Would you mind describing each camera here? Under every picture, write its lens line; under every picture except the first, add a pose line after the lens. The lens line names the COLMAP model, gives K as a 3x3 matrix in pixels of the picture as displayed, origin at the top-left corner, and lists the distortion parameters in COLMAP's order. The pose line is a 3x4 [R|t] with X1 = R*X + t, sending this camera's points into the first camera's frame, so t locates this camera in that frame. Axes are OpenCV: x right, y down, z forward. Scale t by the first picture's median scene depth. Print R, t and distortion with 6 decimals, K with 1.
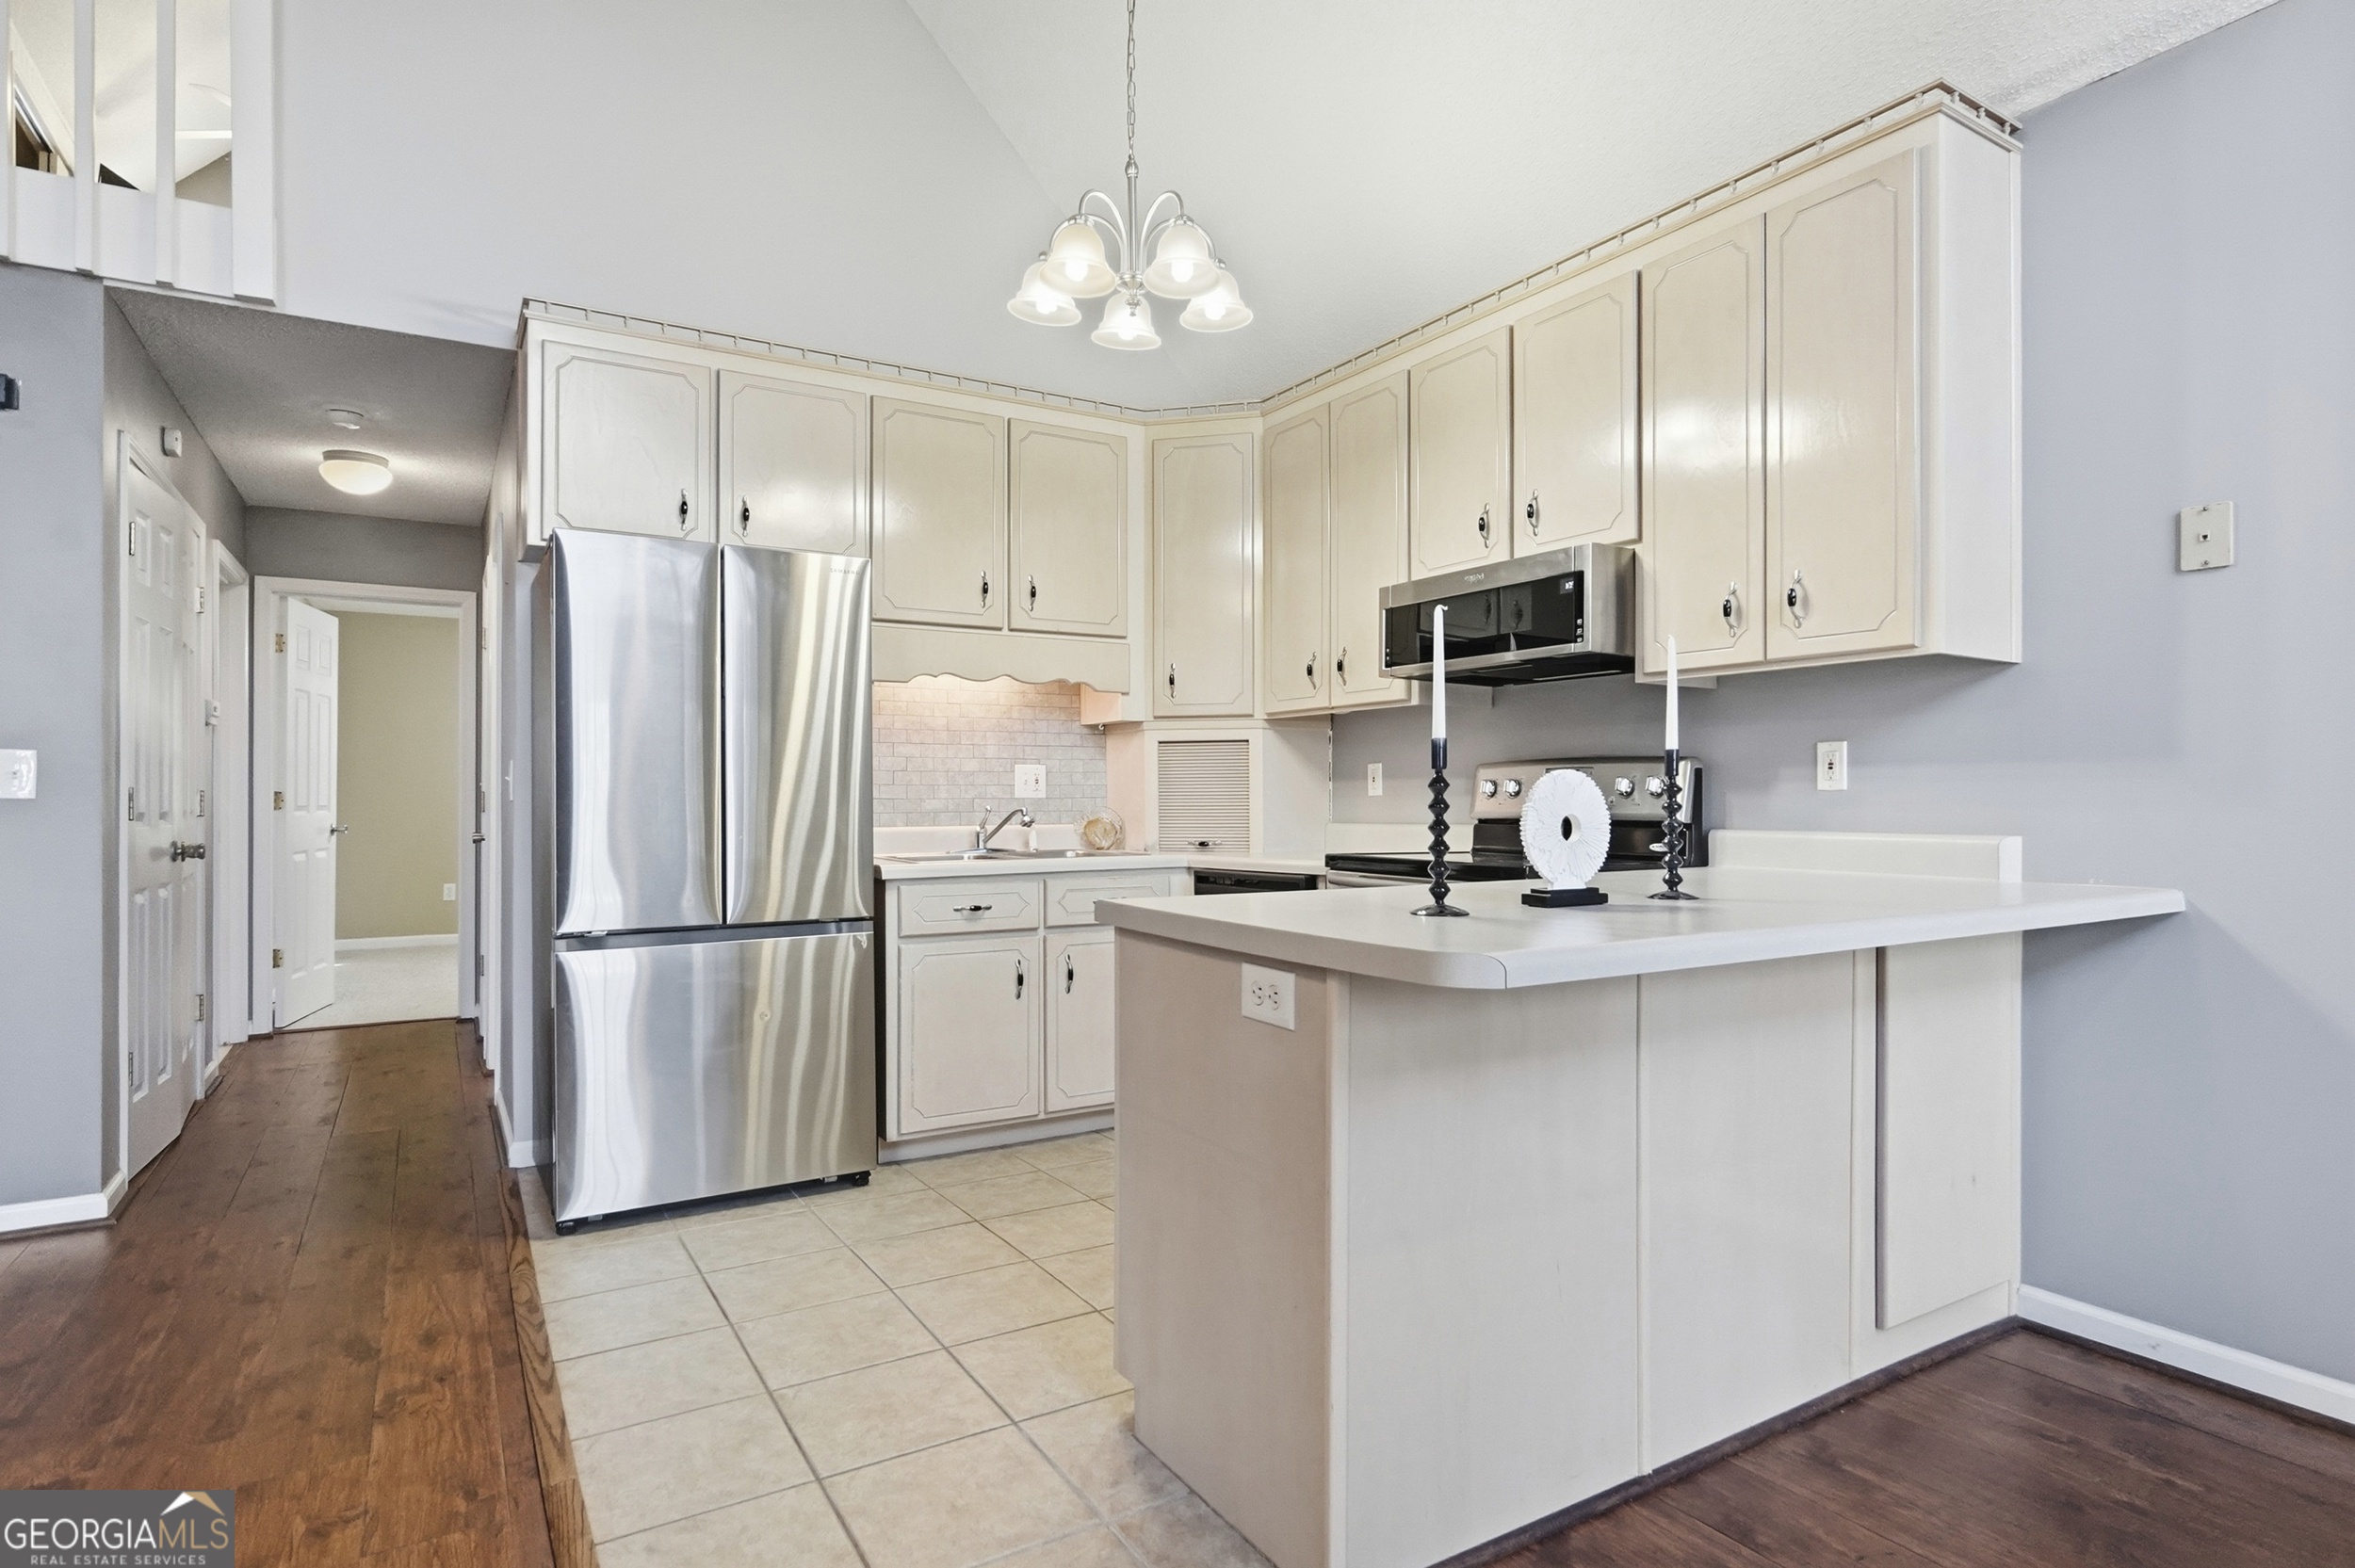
lens RADIAL K [[1234.0, 0, 1179.8], [0, 1234.0, 796.4], [0, 0, 1]] dist [-0.005167, -0.000240]
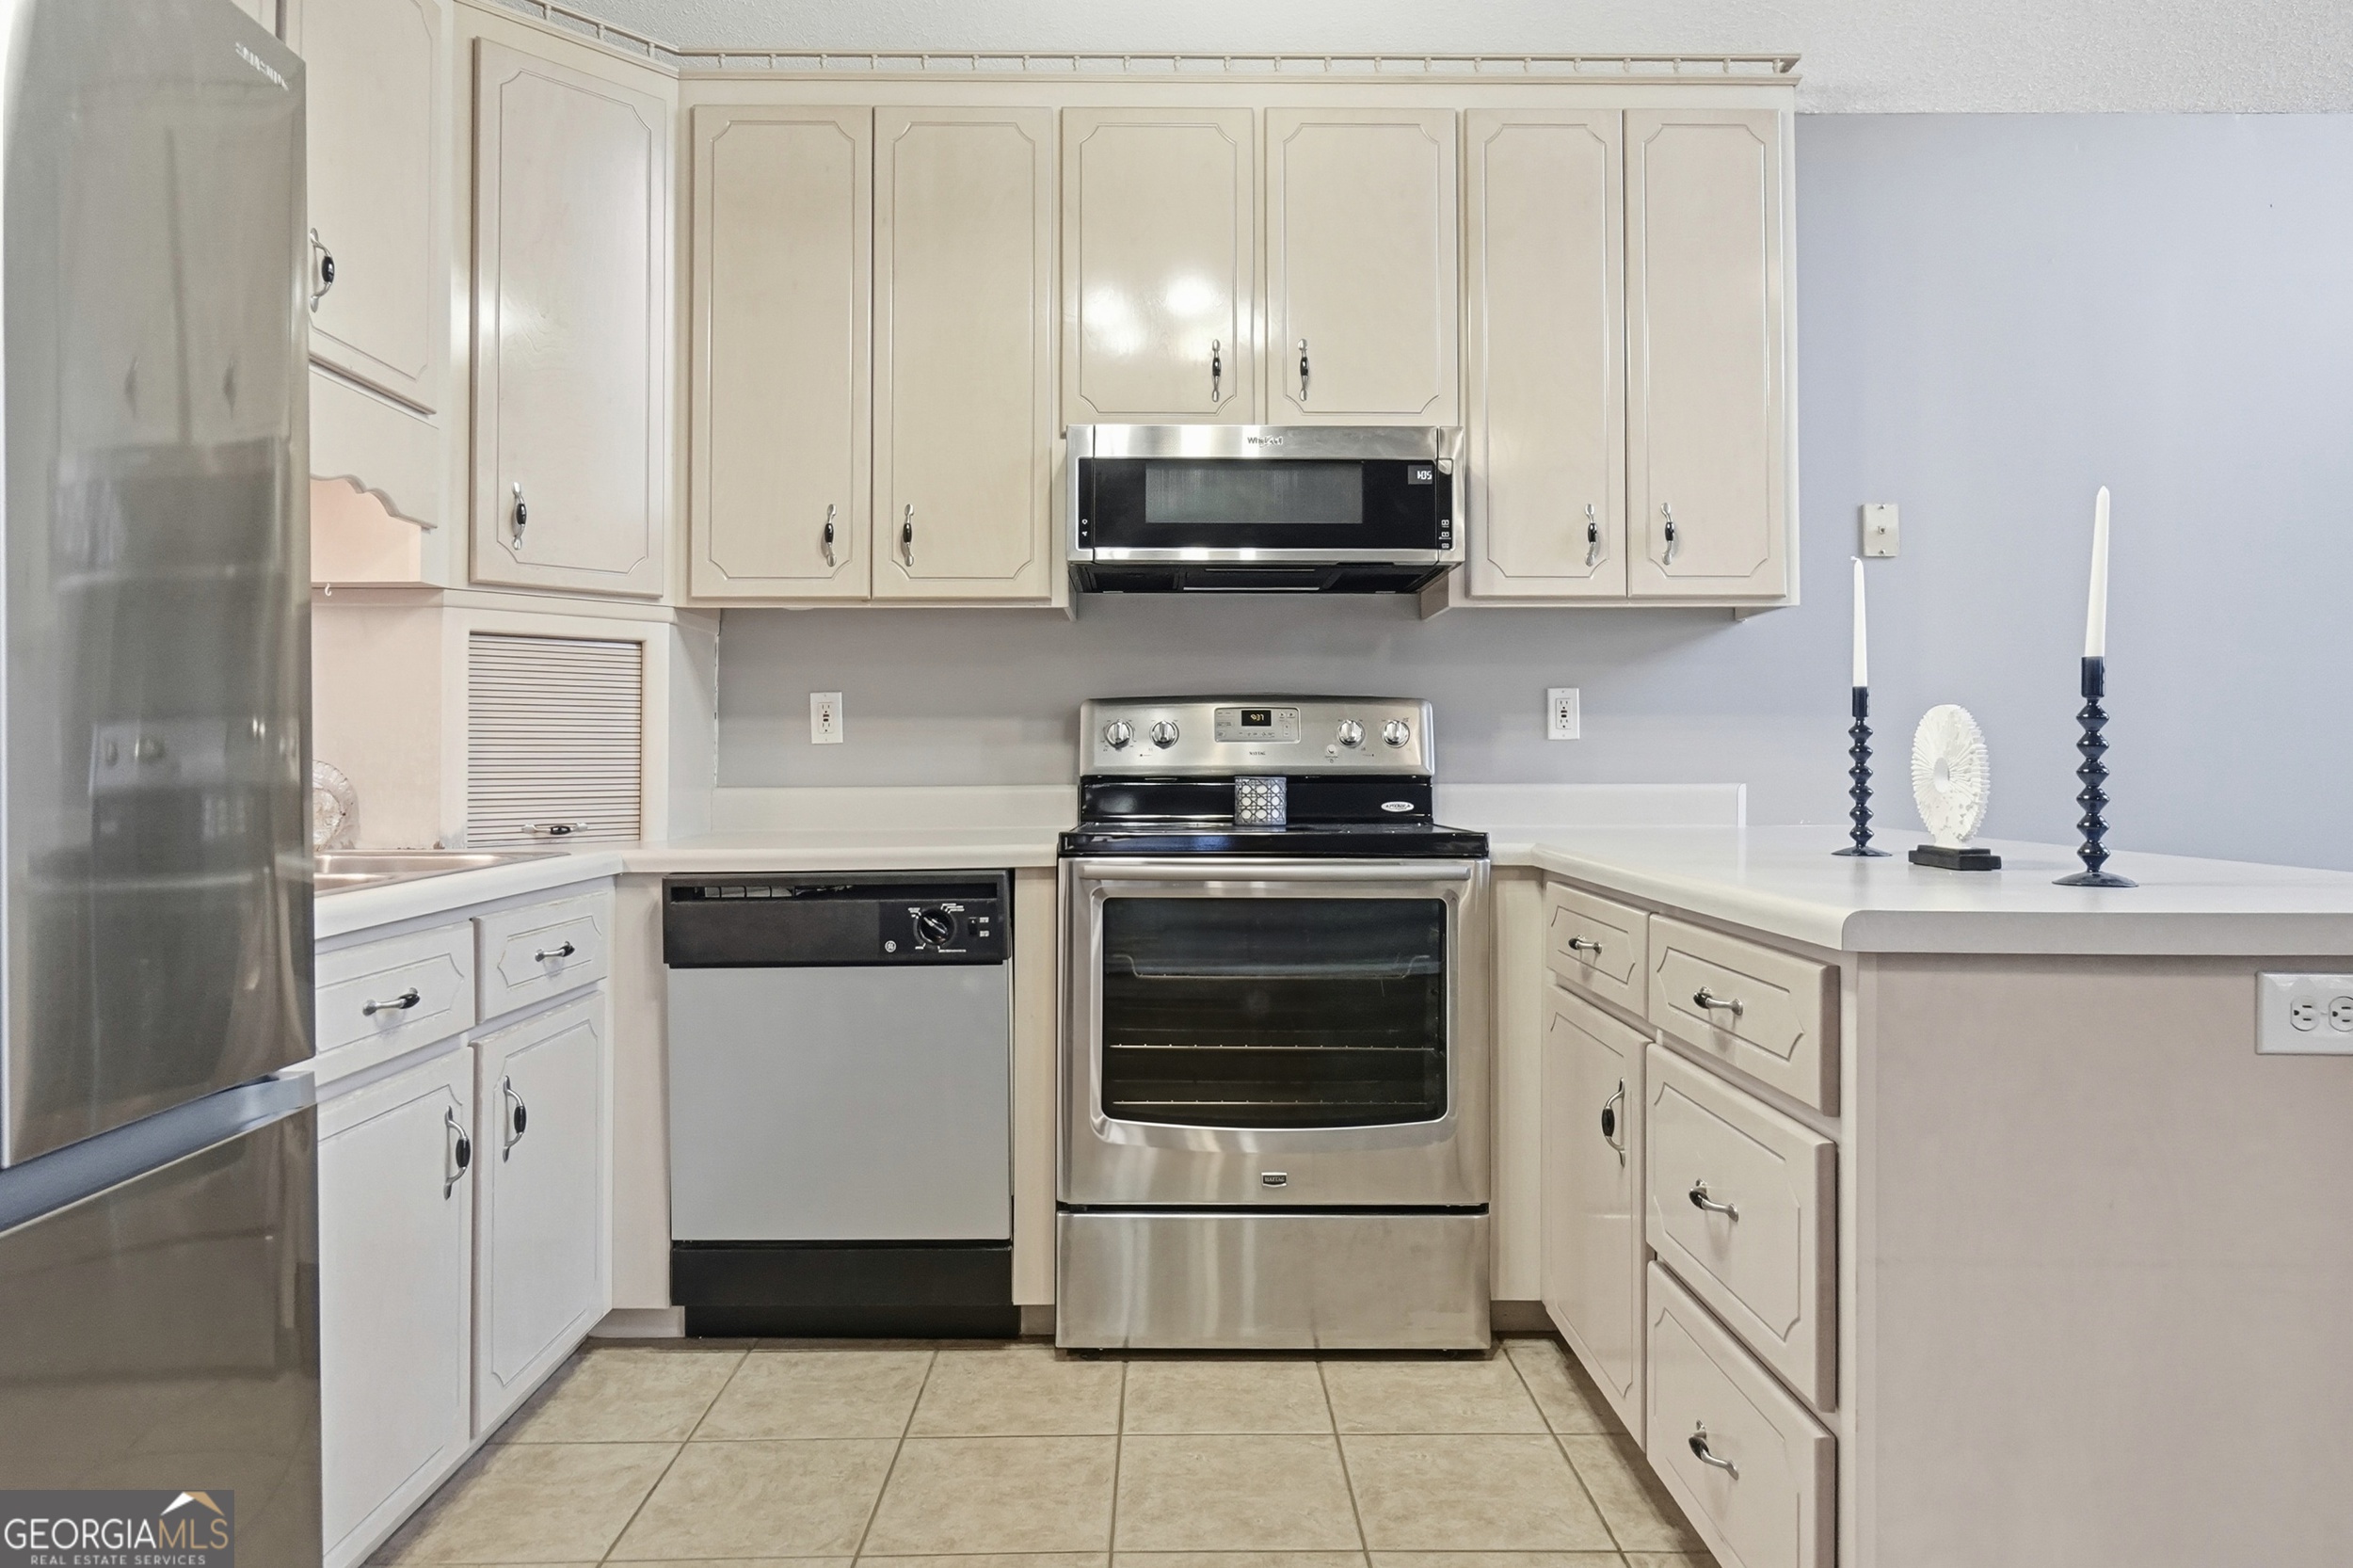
lens RADIAL K [[1454.0, 0, 1165.5], [0, 1454.0, 741.8], [0, 0, 1]] dist [-0.004659, -0.000696]
pose [[0.519616, 0.014150, 0.854283, -0.456735], [-0.002420, 0.999883, -0.015089, 0.011028], [-0.854397, 0.005773, 0.519589, 0.539090]]
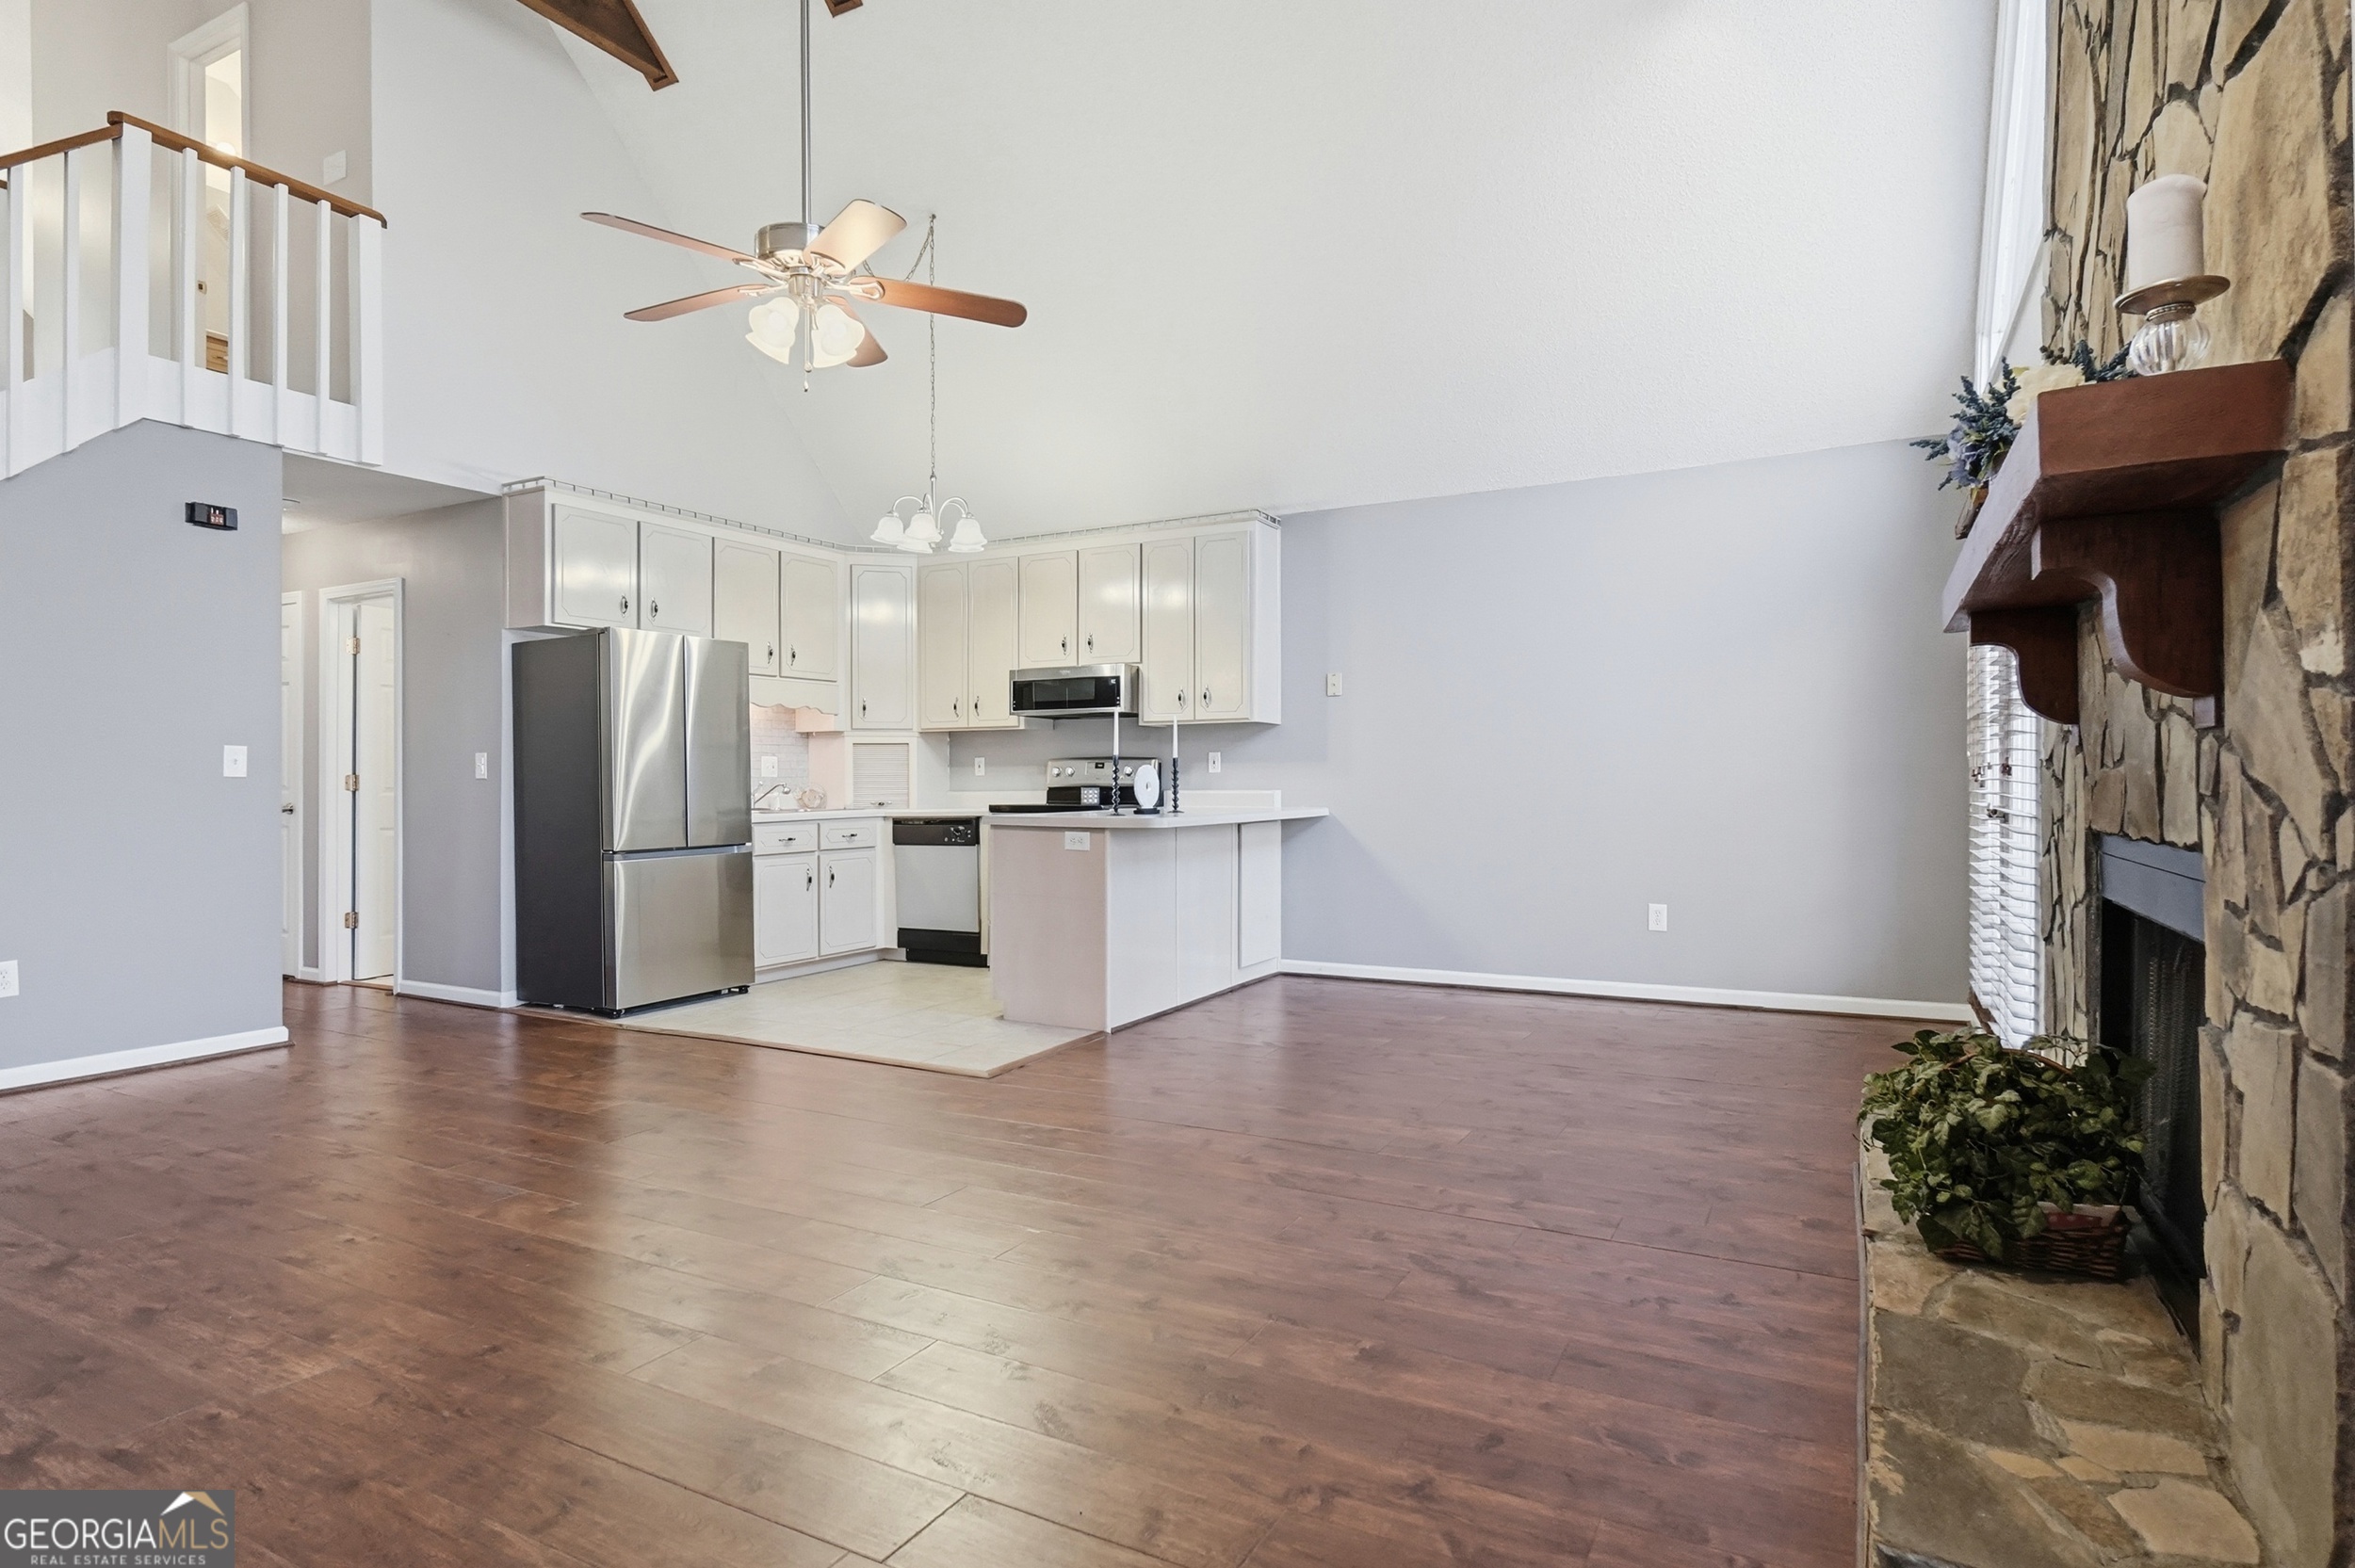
lens RADIAL K [[1243.4, 0, 1169.5], [0, 1243.4, 779.1], [0, 0, 1]] dist [-0.003015, 0.000312]
pose [[0.865588, -0.001386, 0.500755, -0.594371], [0.001113, 0.999999, 0.000843, 0.003848], [-0.500756, -0.000172, 0.865589, -0.823406]]
